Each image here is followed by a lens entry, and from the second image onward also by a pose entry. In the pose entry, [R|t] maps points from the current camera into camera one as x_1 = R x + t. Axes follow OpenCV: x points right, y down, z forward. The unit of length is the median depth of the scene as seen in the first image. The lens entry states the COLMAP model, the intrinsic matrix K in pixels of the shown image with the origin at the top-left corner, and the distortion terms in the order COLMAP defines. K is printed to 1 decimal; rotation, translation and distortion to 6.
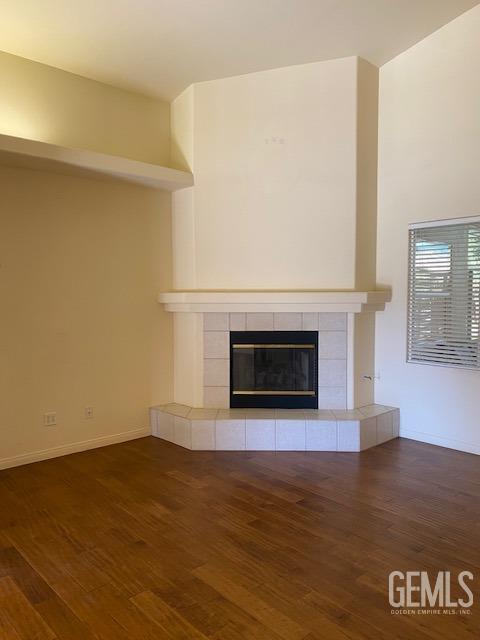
lens RADIAL K [[479.6, 0, 240.0], [0, 479.6, 320.0], [0, 0, 1]] dist [0.003629, 0.001094]
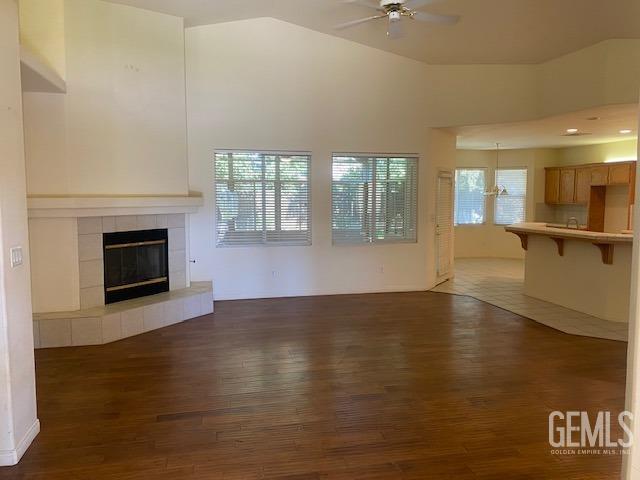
lens RADIAL K [[479.6, 0, 319.7], [0, 479.6, 228.5], [0, 0, 1]] dist [0.003629, 0.001094]
pose [[0.495406, -0.056970, 0.866791, -0.718118], [0.056914, 0.997832, 0.033053, 0.004036], [-0.866795, 0.032958, 0.497574, 0.033625]]
